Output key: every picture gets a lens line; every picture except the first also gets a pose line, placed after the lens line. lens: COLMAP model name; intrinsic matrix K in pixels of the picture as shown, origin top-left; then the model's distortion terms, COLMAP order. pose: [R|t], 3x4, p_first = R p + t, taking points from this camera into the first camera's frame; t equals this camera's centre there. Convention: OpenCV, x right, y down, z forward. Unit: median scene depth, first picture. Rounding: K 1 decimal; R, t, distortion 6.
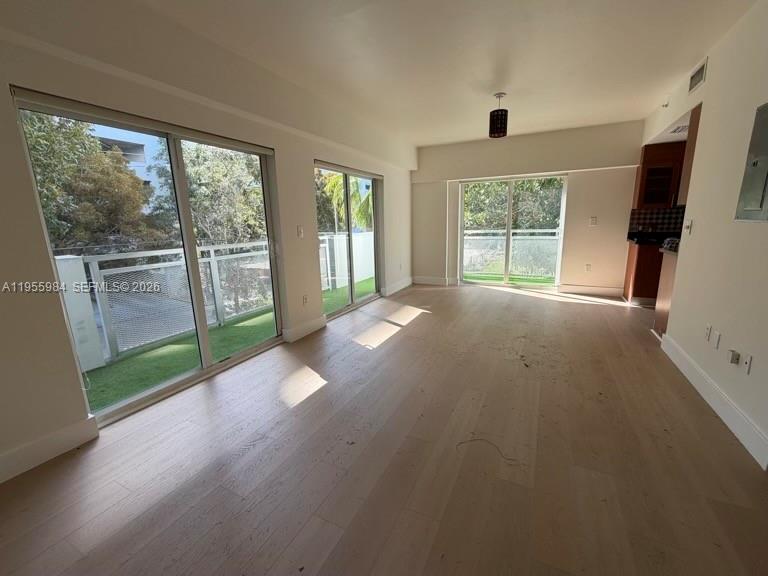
lens RADIAL K [[326.8, 0, 385.5], [0, 326.8, 295.1], [0, 0, 1]] dist [0.001500, 0.000188]
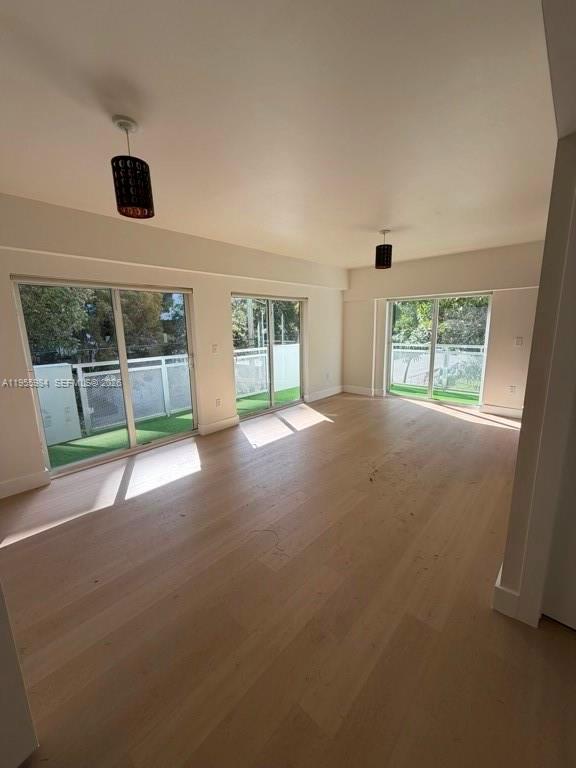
lens RADIAL K [[309.9, 0, 288.0], [0, 309.9, 384.0], [0, 0, 1]] dist [0.000288, 0.000011]
pose [[0.958599, 0.058813, -0.278619, 0.264504], [-0.066415, 0.997631, -0.017915, -0.042000], [0.276905, 0.035678, 0.960235, -0.057724]]
